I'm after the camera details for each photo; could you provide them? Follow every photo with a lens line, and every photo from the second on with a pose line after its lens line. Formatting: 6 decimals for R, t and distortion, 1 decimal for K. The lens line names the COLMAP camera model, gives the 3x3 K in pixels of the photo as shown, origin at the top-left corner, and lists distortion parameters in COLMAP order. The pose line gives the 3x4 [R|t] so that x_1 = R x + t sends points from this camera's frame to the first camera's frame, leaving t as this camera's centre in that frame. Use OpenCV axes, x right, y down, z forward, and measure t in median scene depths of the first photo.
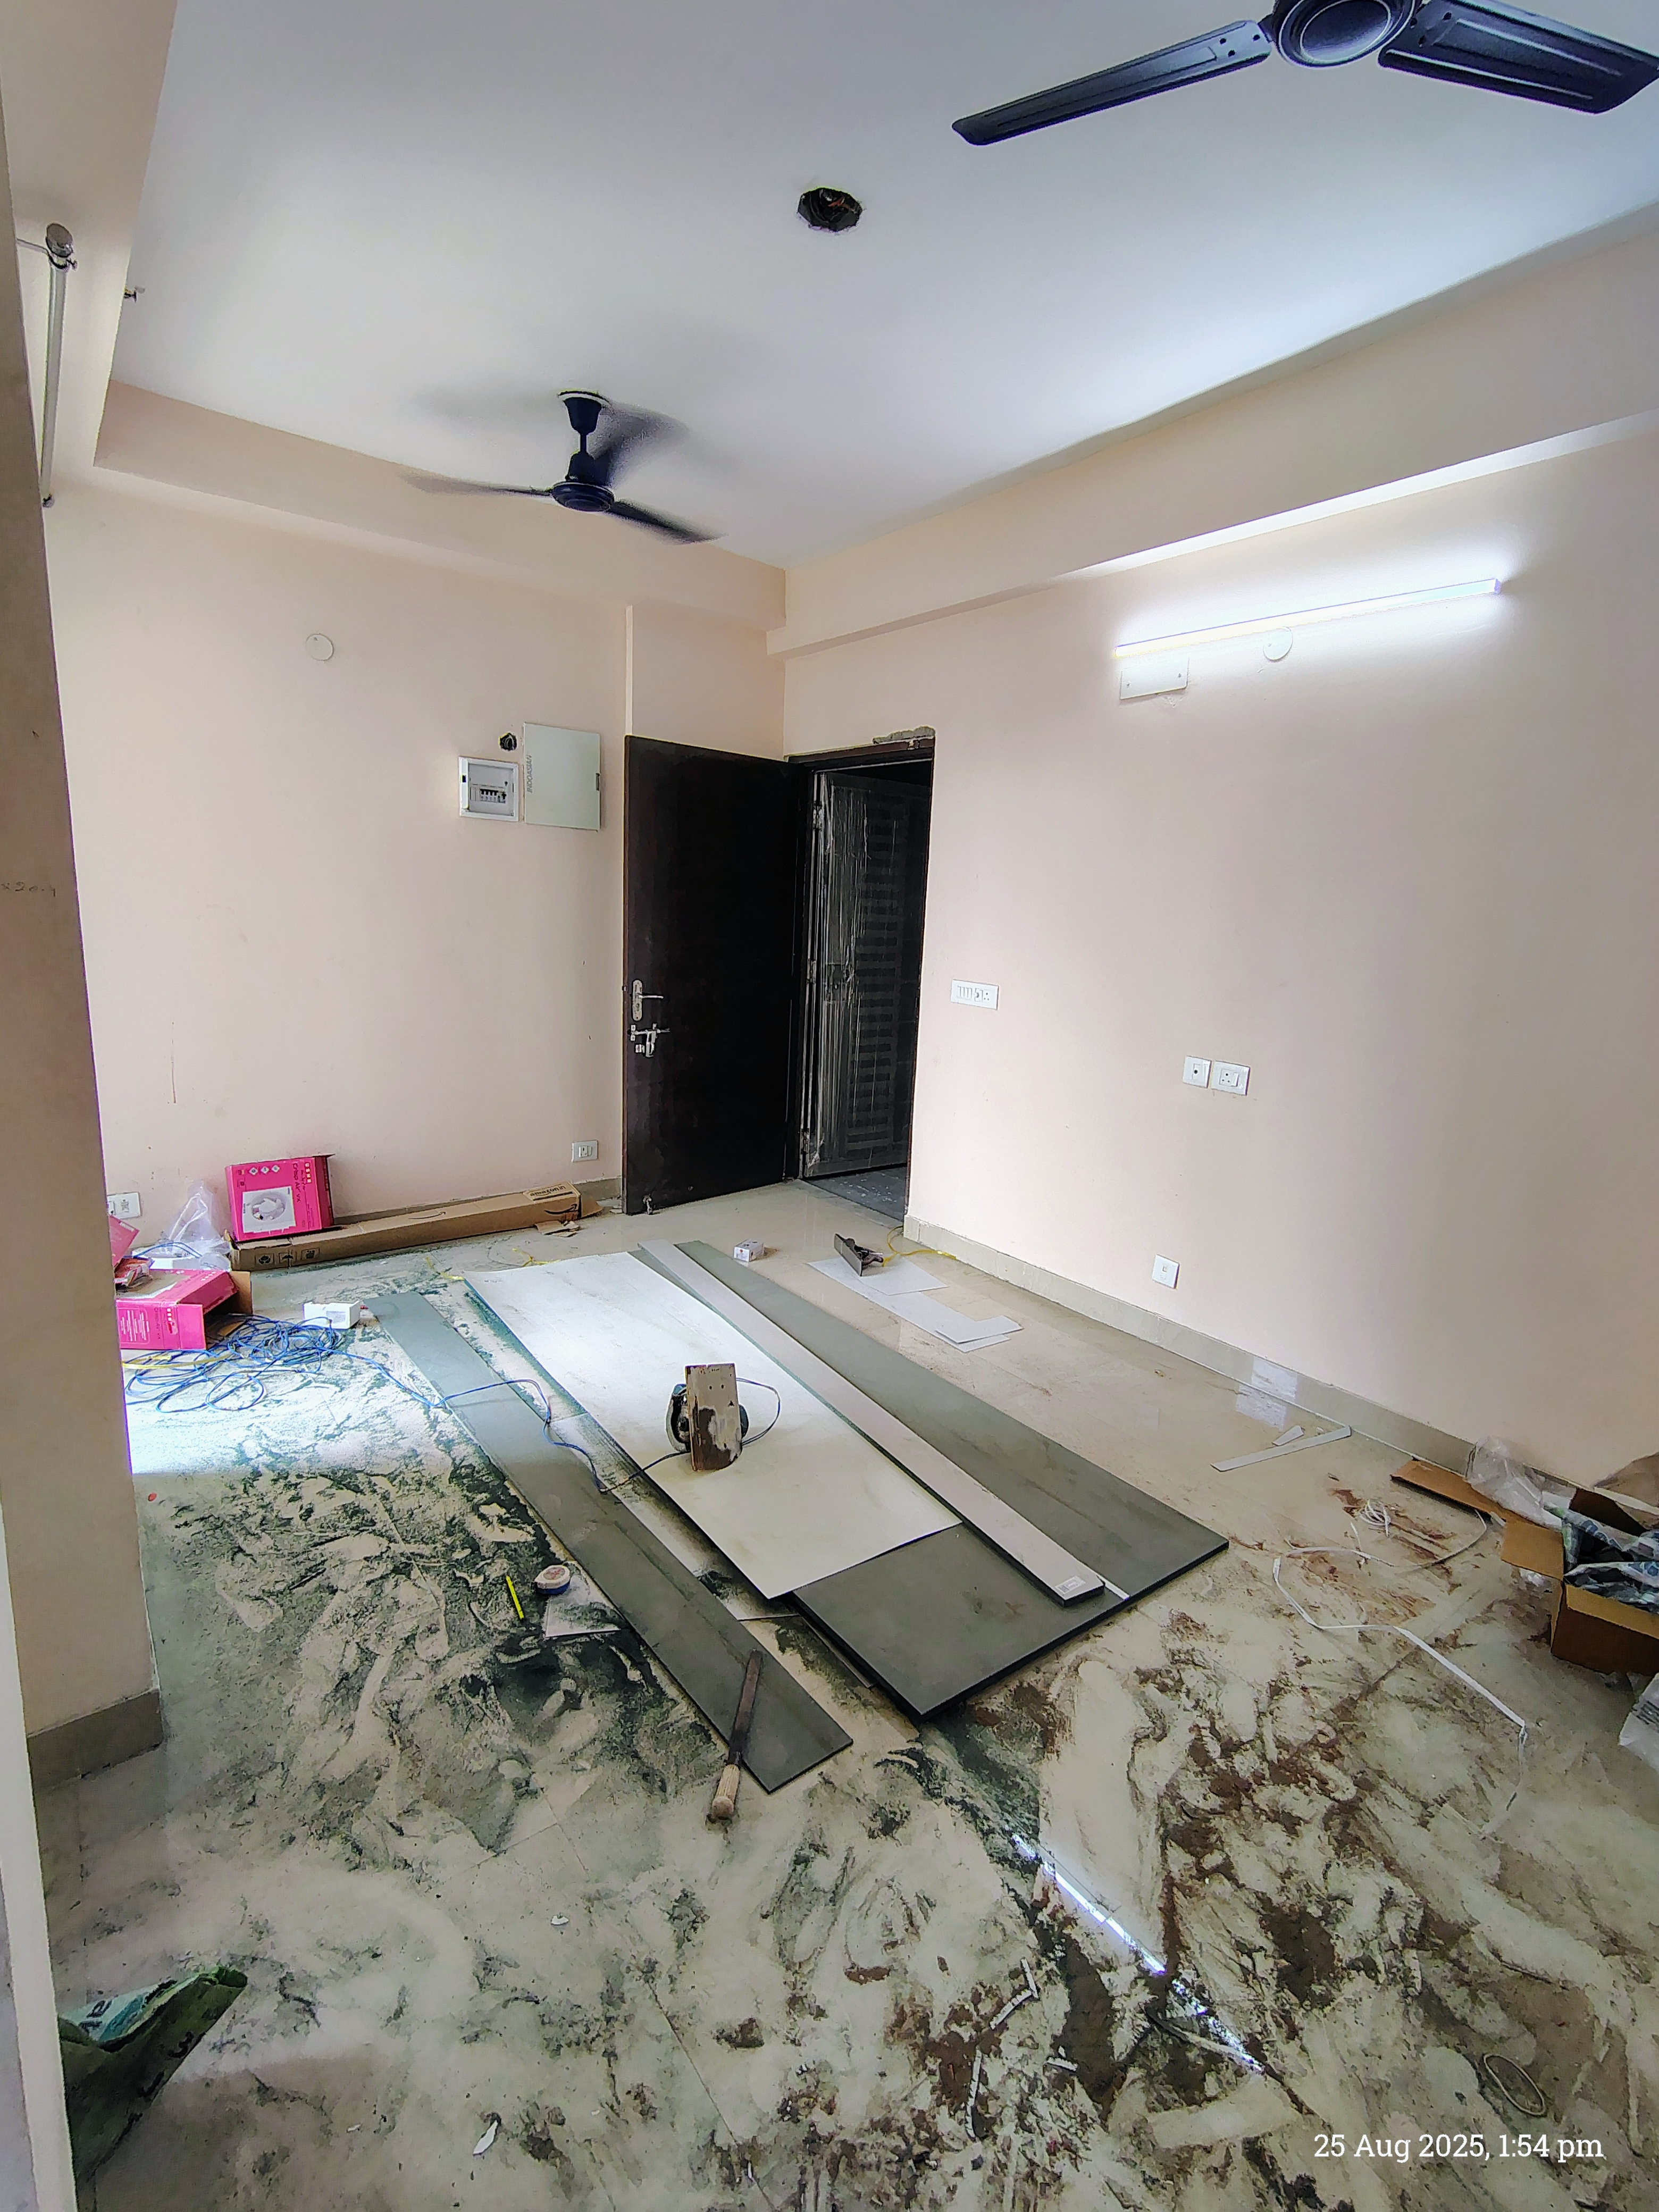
lens RADIAL K [[1028.2, 0, 825.5], [0, 1028.2, 1107.2], [0, 0, 1]] dist [-0.002533, 0.001465]
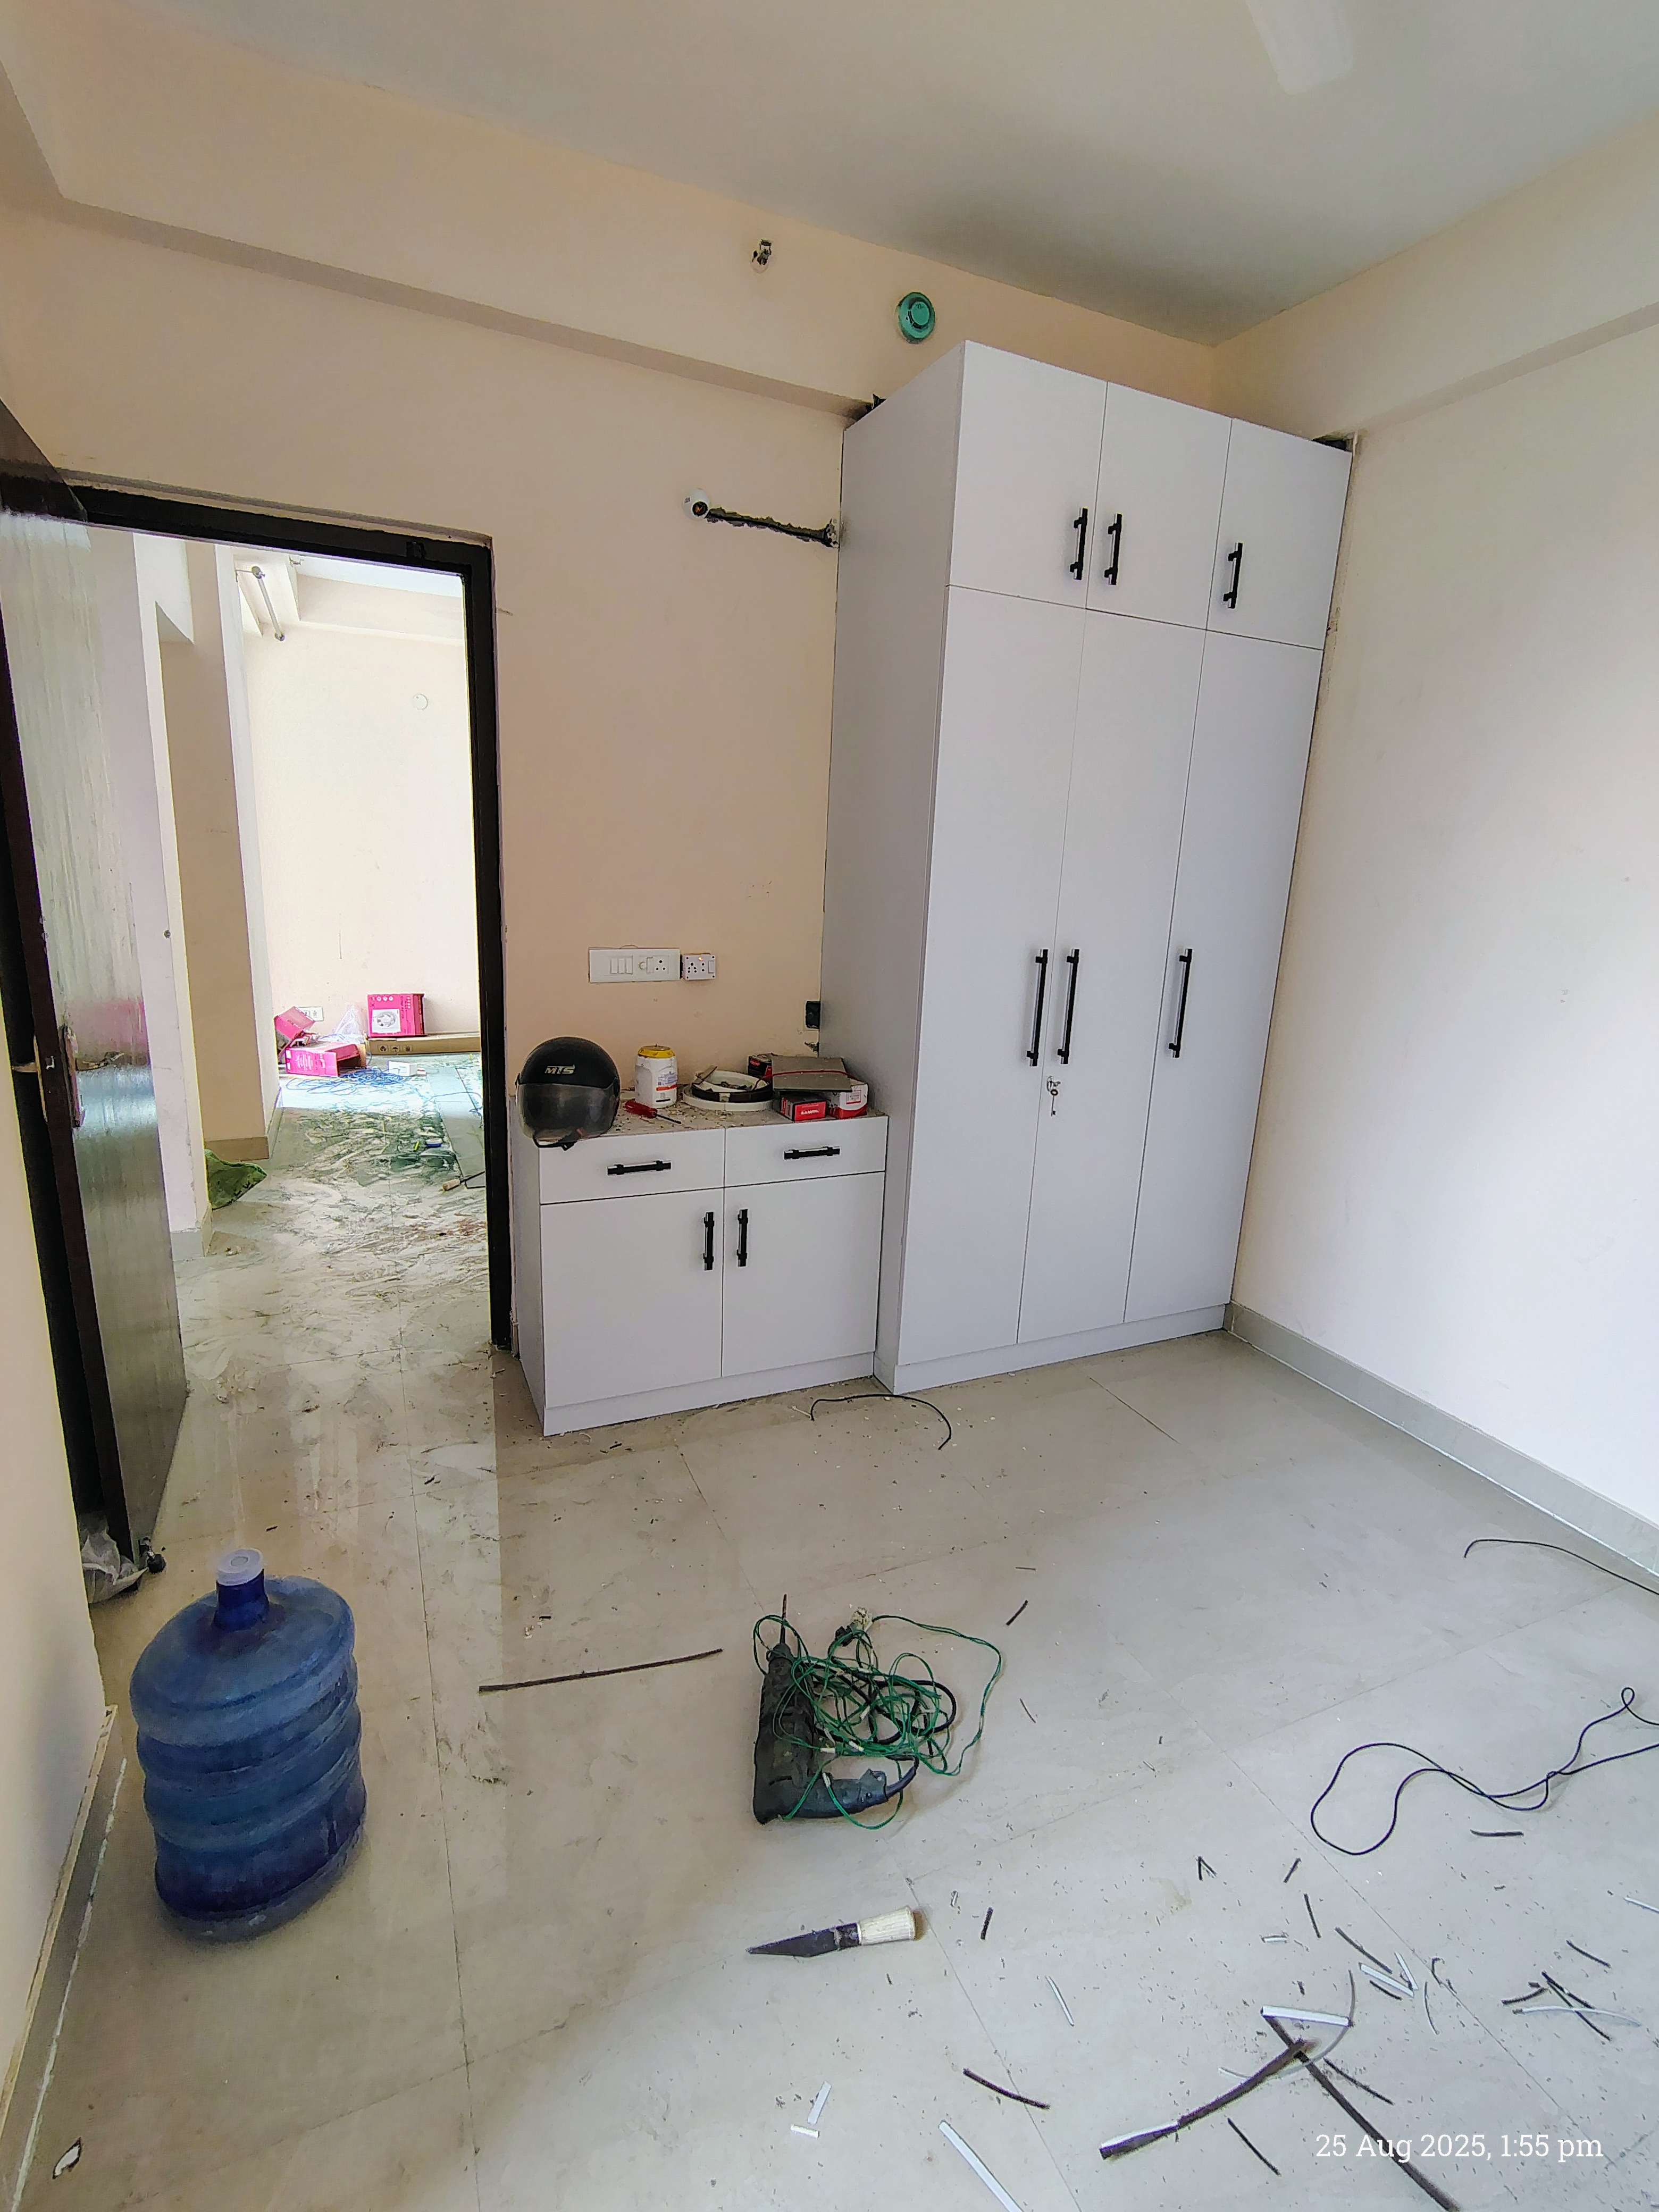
lens RADIAL K [[1028.2, 0, 831.4], [0, 1028.2, 1106.9], [0, 0, 1]] dist [-0.002533, 0.001465]
pose [[0.974246, 0.055962, -0.218431, 1.191768], [-0.048658, 0.998066, 0.038677, 0.277945], [0.220173, -0.027053, 0.975086, -1.121657]]
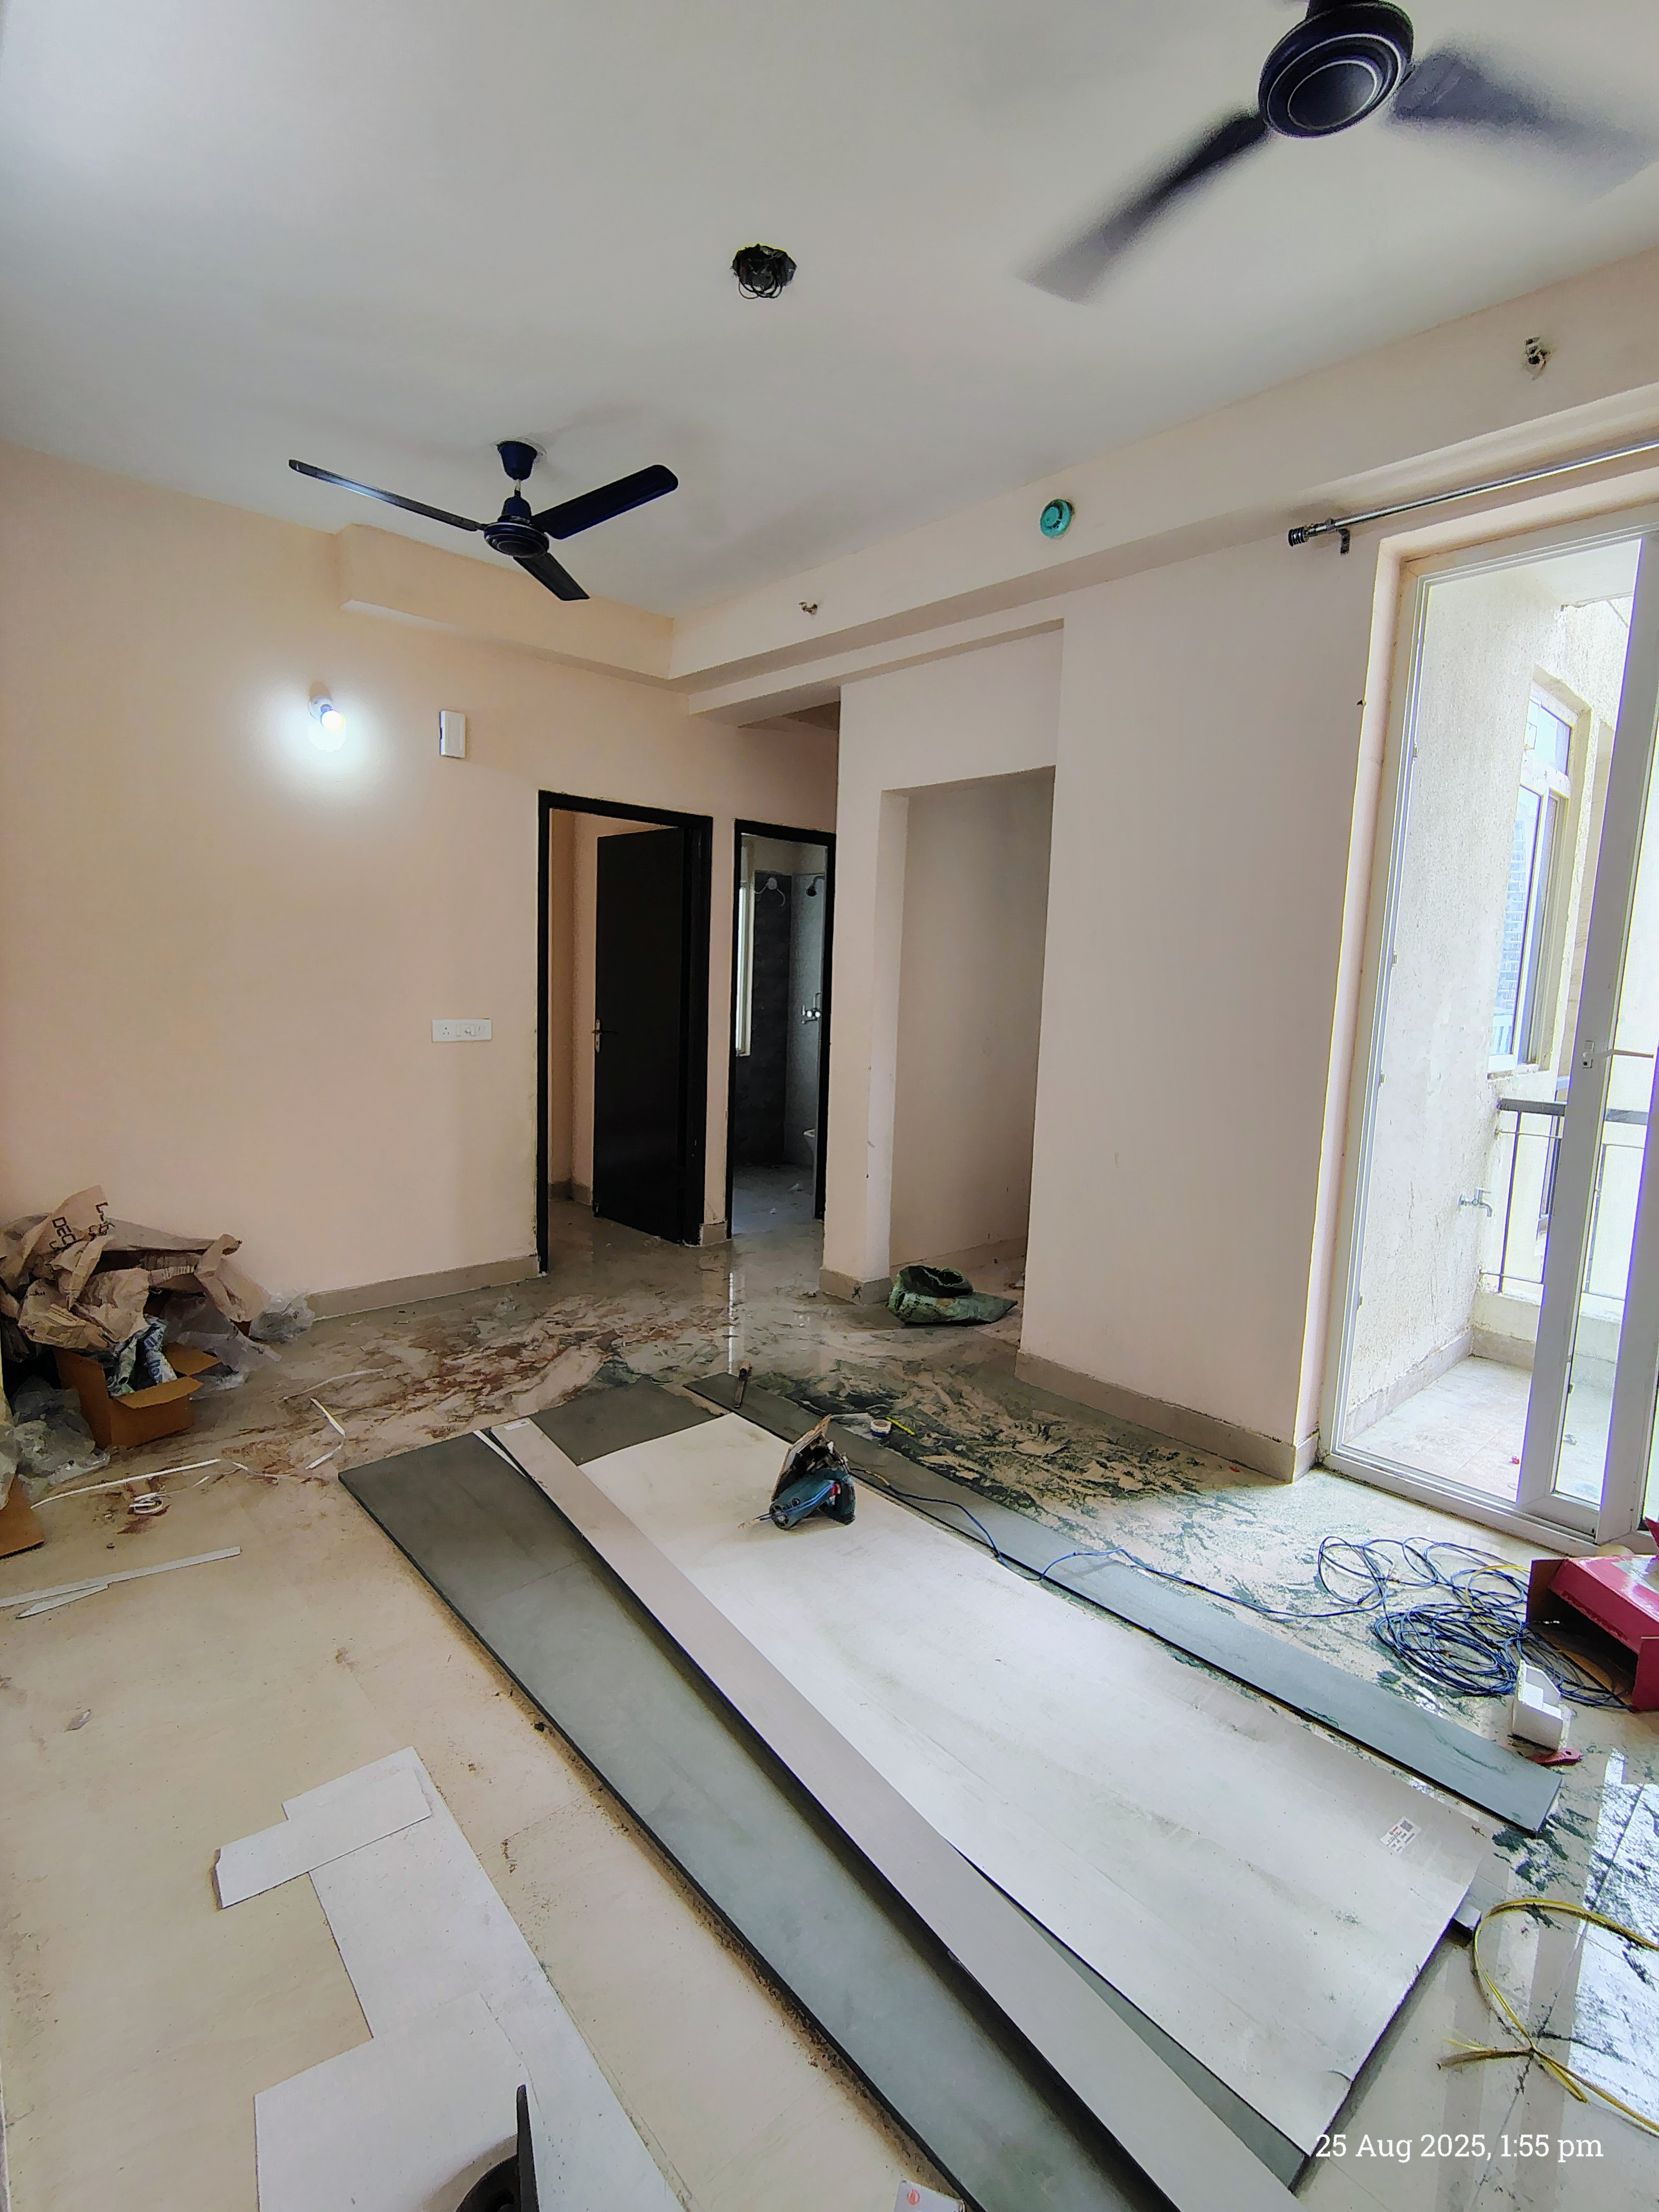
lens RADIAL K [[1028.2, 0, 841.0], [0, 1028.2, 1104.6], [0, 0, 1]] dist [-0.002533, 0.001465]
pose [[-0.991058, -0.065144, -0.116451, -0.007852], [-0.099153, 0.943562, 0.316005, -0.480855], [0.089293, 0.324725, -0.941584, 2.463279]]
